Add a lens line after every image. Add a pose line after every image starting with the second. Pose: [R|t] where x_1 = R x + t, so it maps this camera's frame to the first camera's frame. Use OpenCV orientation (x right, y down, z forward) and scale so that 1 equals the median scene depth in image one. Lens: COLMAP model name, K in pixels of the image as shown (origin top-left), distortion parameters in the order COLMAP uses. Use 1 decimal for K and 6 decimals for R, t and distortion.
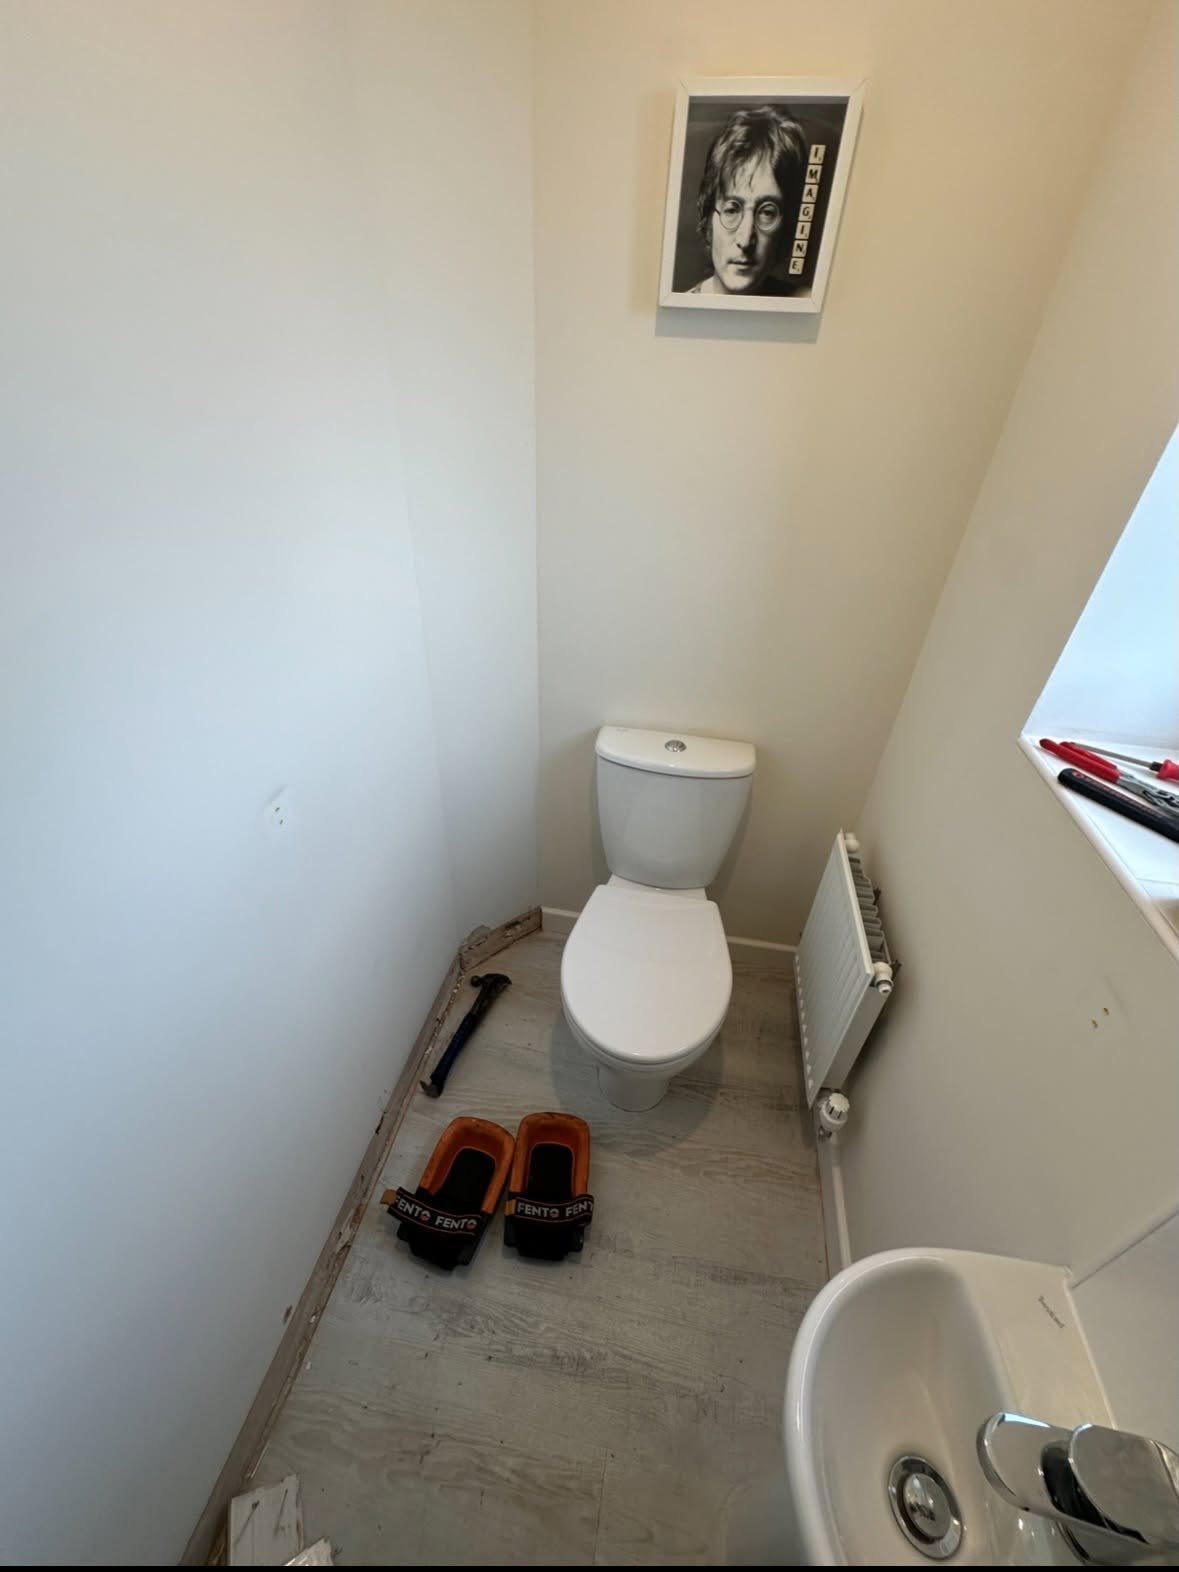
lens RADIAL K [[624.0, 0, 589.5], [0, 624.0, 786.0], [0, 0, 1]] dist [-0.001797, -0.000368]
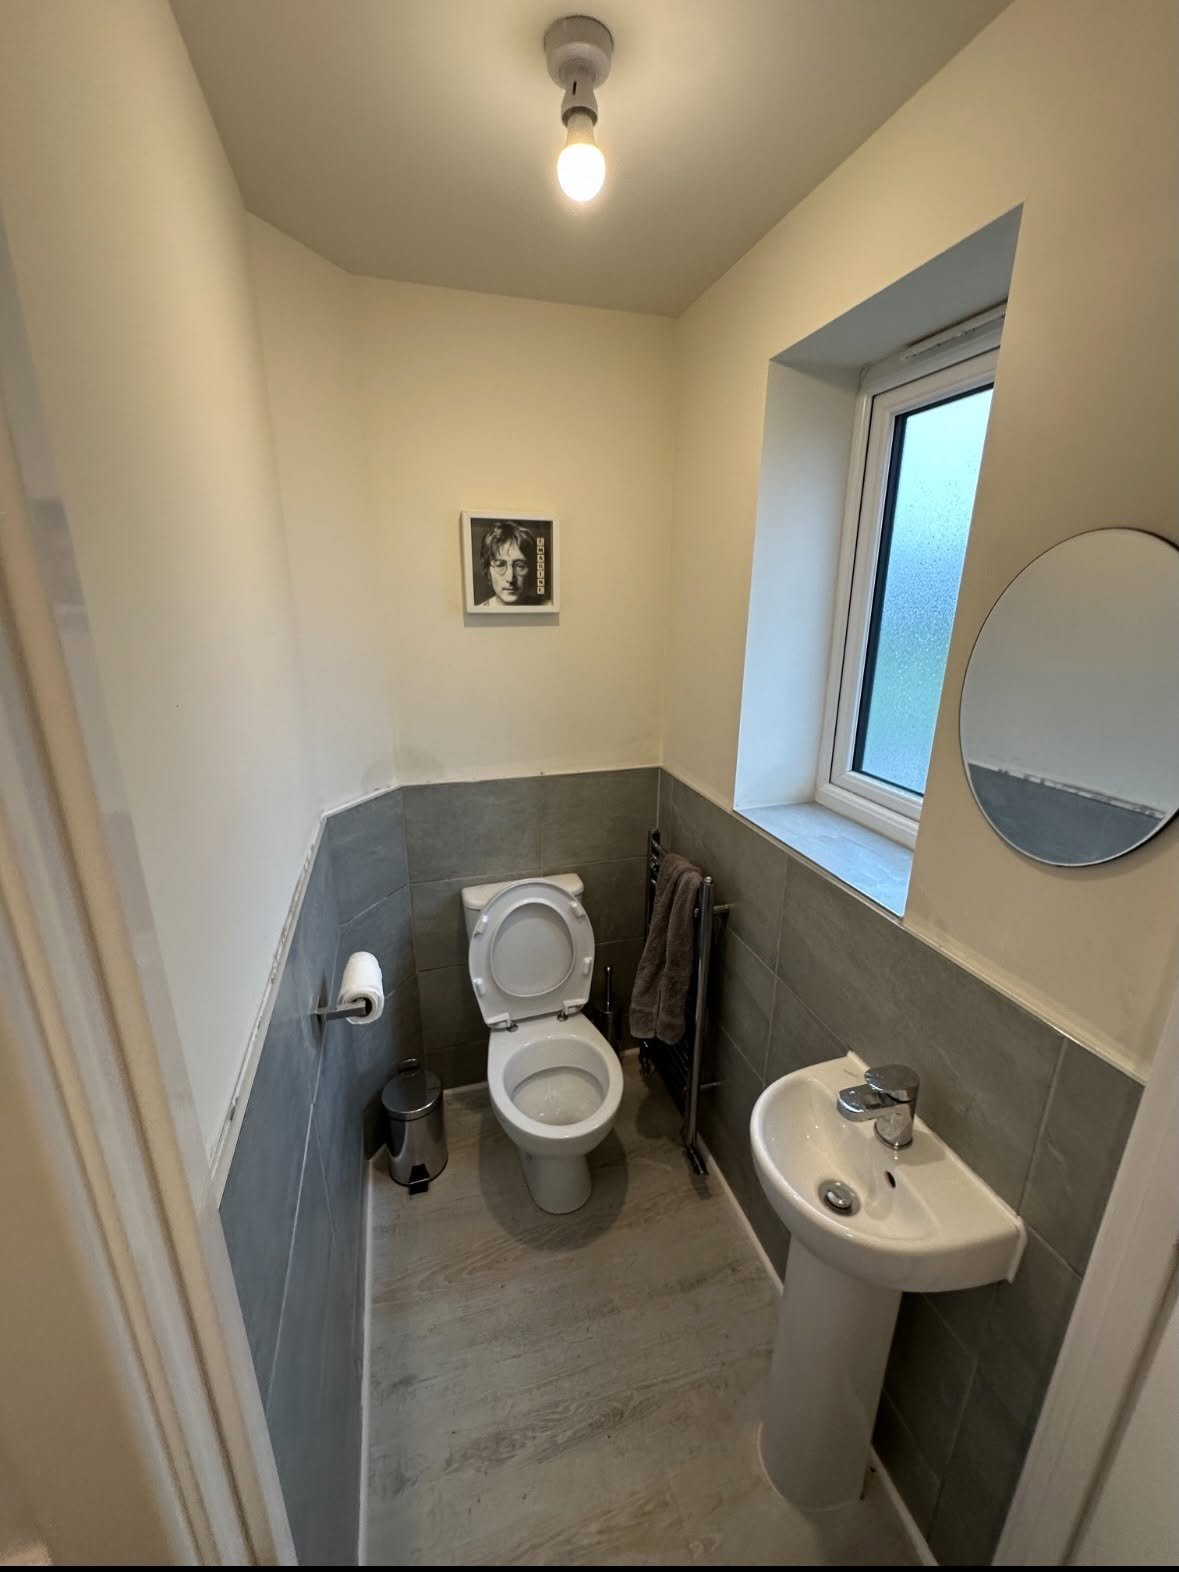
lens RADIAL K [[624.0, 0, 589.5], [0, 624.0, 786.0], [0, 0, 1]] dist [-0.001797, -0.000368]
pose [[0.886273, -0.171168, 0.430374, -0.405483], [0.292009, 0.927764, -0.232347, 0.132170], [-0.359515, 0.331596, 0.872234, -0.411348]]
